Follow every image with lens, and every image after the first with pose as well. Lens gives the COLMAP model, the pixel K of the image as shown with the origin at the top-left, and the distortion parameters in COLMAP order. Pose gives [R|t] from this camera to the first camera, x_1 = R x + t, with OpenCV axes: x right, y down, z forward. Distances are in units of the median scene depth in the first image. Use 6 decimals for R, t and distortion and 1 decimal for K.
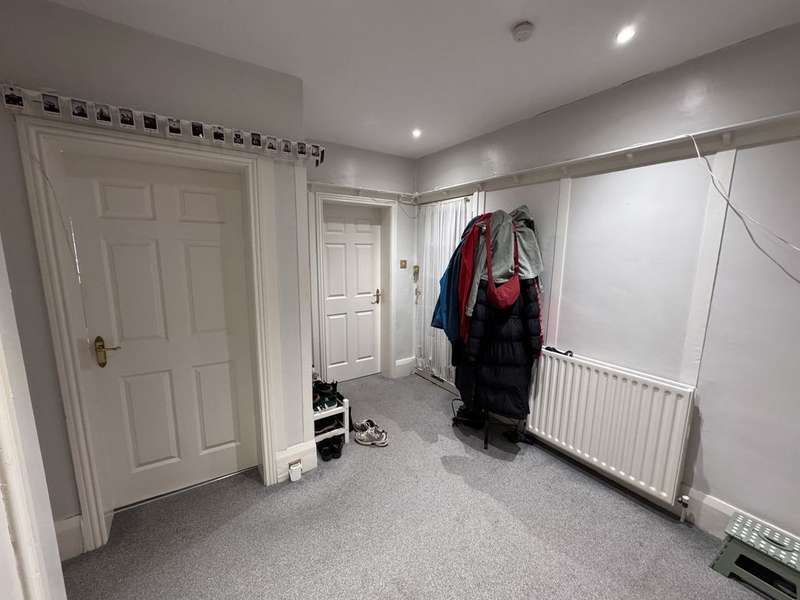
lens RADIAL K [[319.8, 0, 399.8], [0, 319.8, 299.6], [0, 0, 1]] dist [-0.002657, -0.000057]
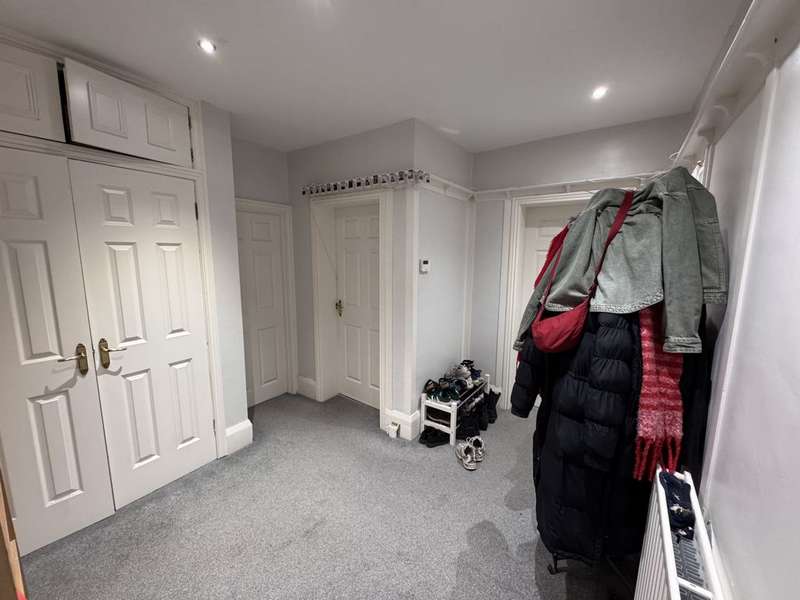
lens RADIAL K [[319.8, 0, 398.7], [0, 319.8, 299.8], [0, 0, 1]] dist [-0.002657, -0.000057]
pose [[0.345425, 0.129723, -0.929437, 0.805246], [-0.154428, 0.984756, 0.080050, -0.078007], [0.925653, 0.115880, 0.360192, 0.512753]]
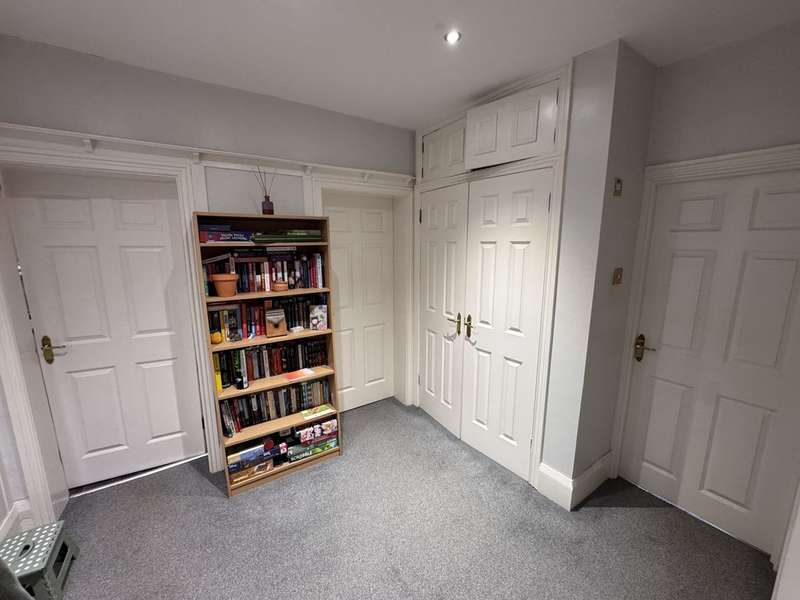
lens RADIAL K [[319.8, 0, 399.6], [0, 319.8, 300.1], [0, 0, 1]] dist [-0.002657, -0.000057]
pose [[-0.999925, -0.012222, -0.000116, 0.028875], [-0.011577, 0.943985, 0.329786, -0.204171], [-0.003922, 0.329763, -0.944056, 1.143392]]
